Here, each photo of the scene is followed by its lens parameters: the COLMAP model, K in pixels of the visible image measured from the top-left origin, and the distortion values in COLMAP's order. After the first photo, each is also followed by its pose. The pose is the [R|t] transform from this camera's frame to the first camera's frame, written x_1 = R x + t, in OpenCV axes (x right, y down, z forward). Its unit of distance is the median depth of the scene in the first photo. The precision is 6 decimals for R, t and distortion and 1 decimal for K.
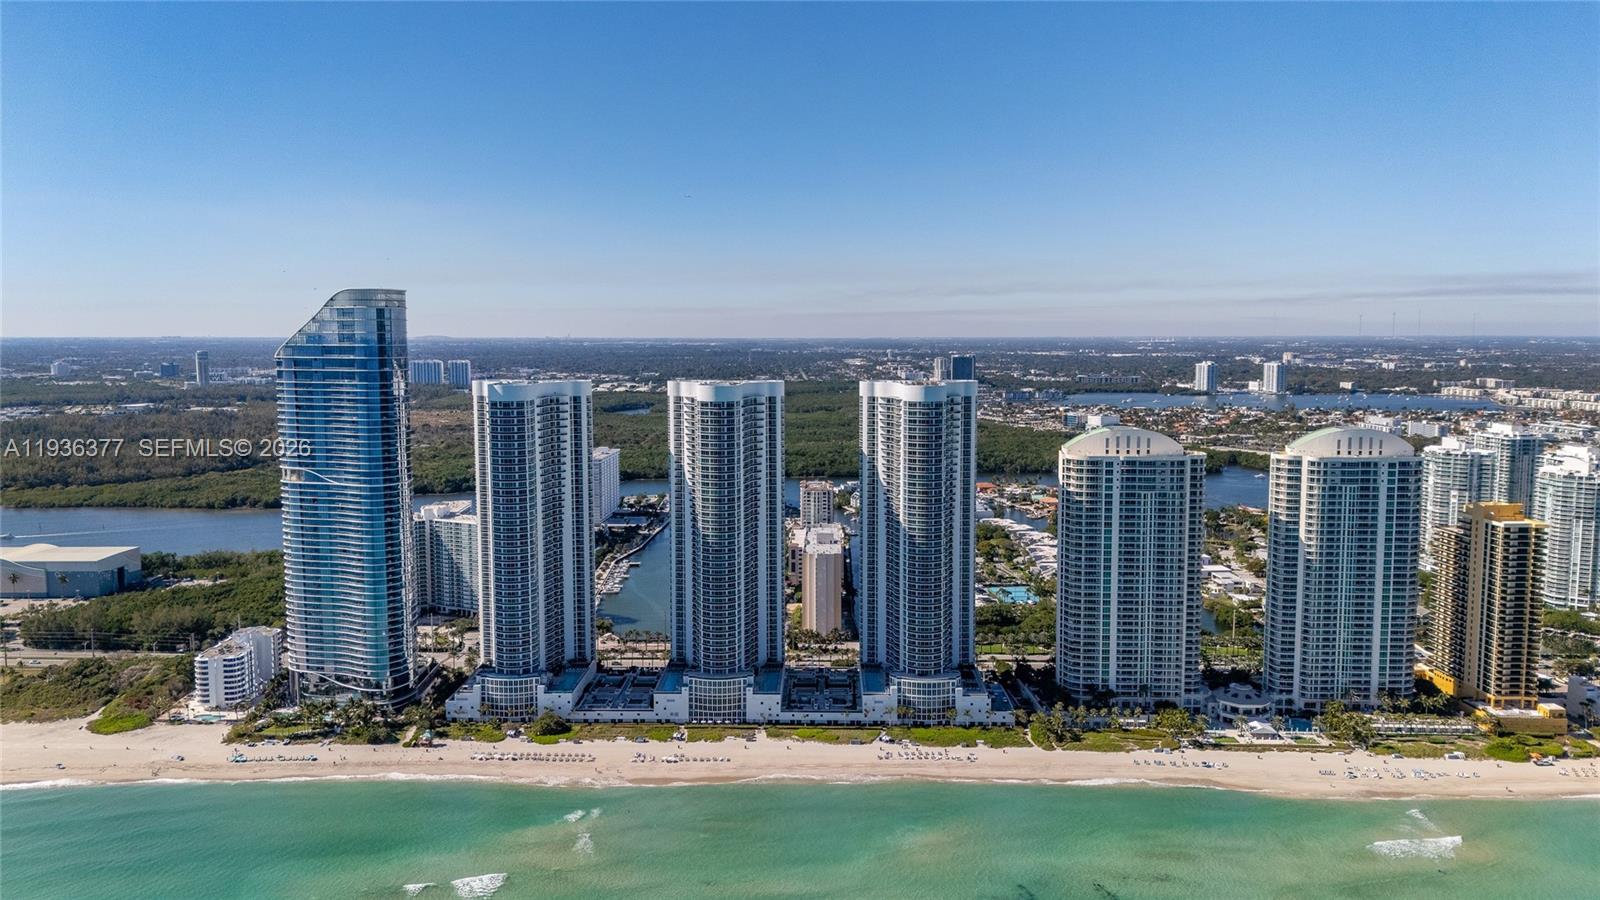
lens RADIAL K [[1166.4, 0, 797.6], [0, 1166.4, 449.1], [0, 0, 1]] dist [0.044596, -0.042285]
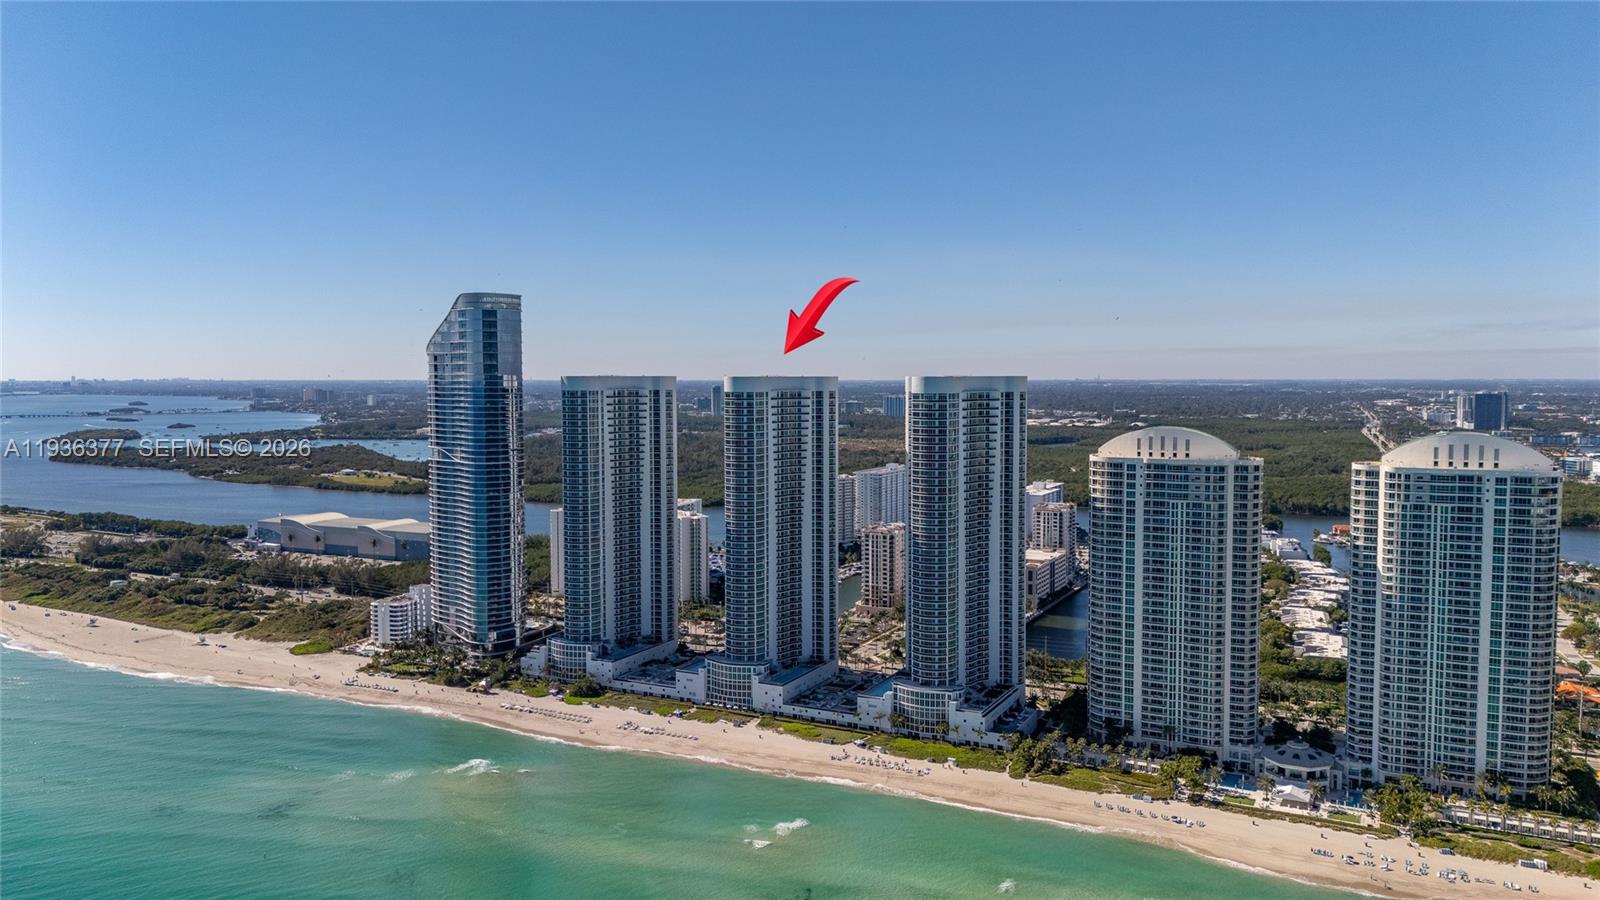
lens RADIAL K [[1166.4, 0, 802.0], [0, 1166.4, 448.5], [0, 0, 1]] dist [0.044596, -0.042285]
pose [[0.900834, 0.028278, -0.433242, 0.423506], [-0.044264, 0.998659, -0.026854, 0.033491], [0.431902, 0.043368, 0.900877, 0.101223]]
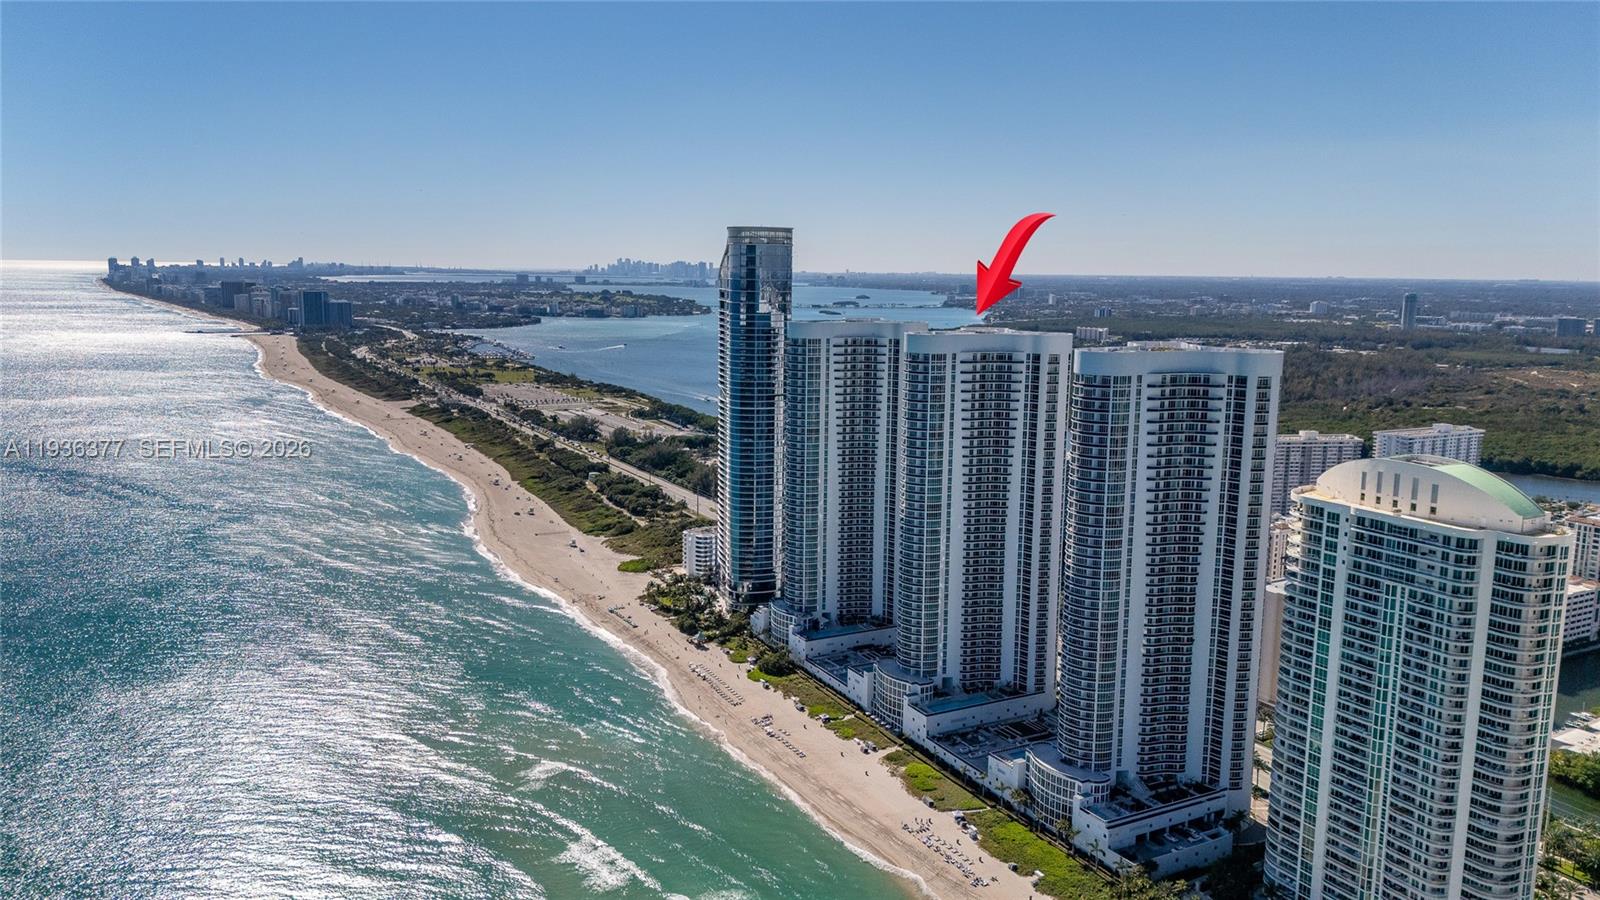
lens RADIAL K [[1166.4, 0, 792.4], [0, 1166.4, 439.5], [0, 0, 1]] dist [0.044596, -0.042285]
pose [[0.493969, 0.136130, -0.858757, 0.612395], [-0.101542, 0.989941, 0.098517, -0.052437], [0.863530, 0.038536, 0.502823, 0.497160]]
